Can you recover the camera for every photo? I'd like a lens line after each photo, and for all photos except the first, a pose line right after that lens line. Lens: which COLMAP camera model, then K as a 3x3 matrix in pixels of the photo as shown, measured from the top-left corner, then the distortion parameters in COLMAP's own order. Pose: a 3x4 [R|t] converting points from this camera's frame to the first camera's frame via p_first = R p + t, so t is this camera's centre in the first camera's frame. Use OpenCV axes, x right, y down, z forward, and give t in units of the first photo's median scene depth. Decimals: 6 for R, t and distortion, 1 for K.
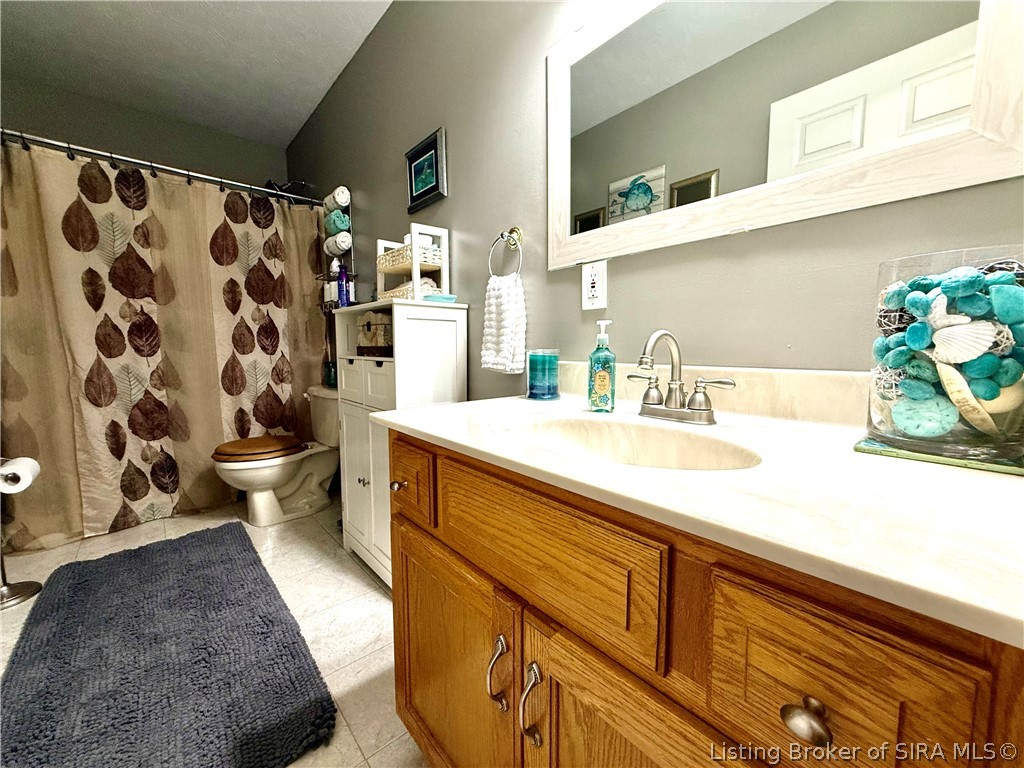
lens RADIAL K [[406.5, 0, 512.1], [0, 406.5, 383.1], [0, 0, 1]] dist [0.004130, 0.000779]
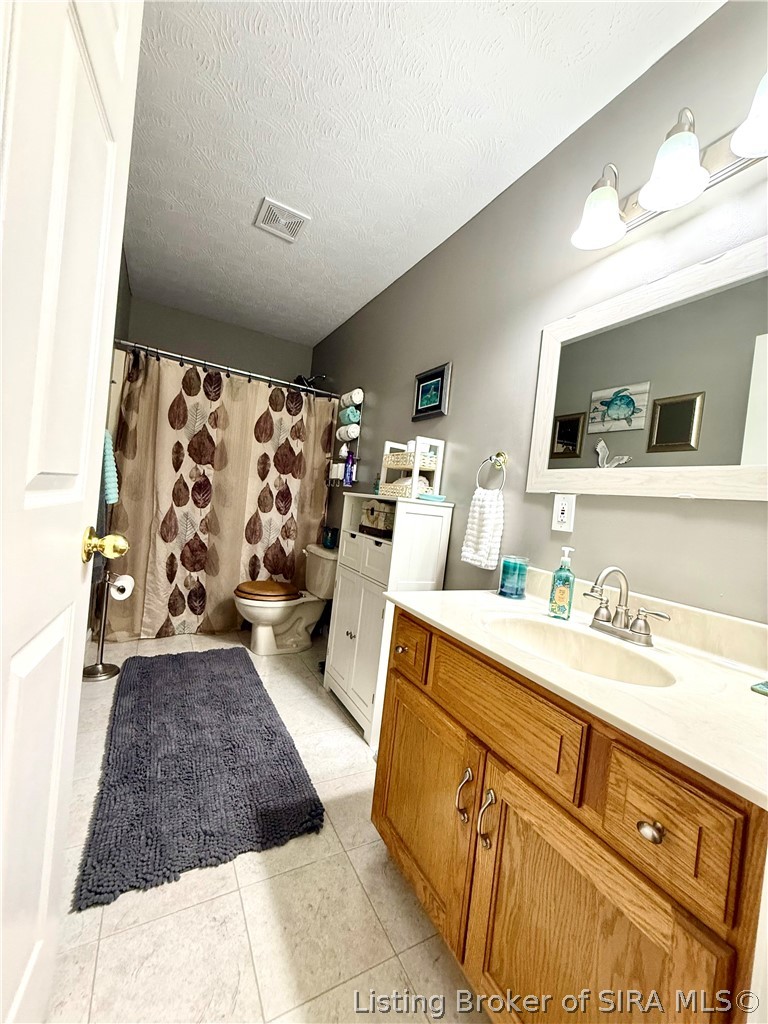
lens RADIAL K [[406.5, 0, 388.0], [0, 406.5, 510.2], [0, 0, 1]] dist [0.004130, 0.000779]
pose [[0.970922, 0.113013, -0.211040, -0.050411], [-0.130231, 0.989044, -0.069508, -0.078844], [0.200873, 0.094971, 0.975003, -0.280987]]
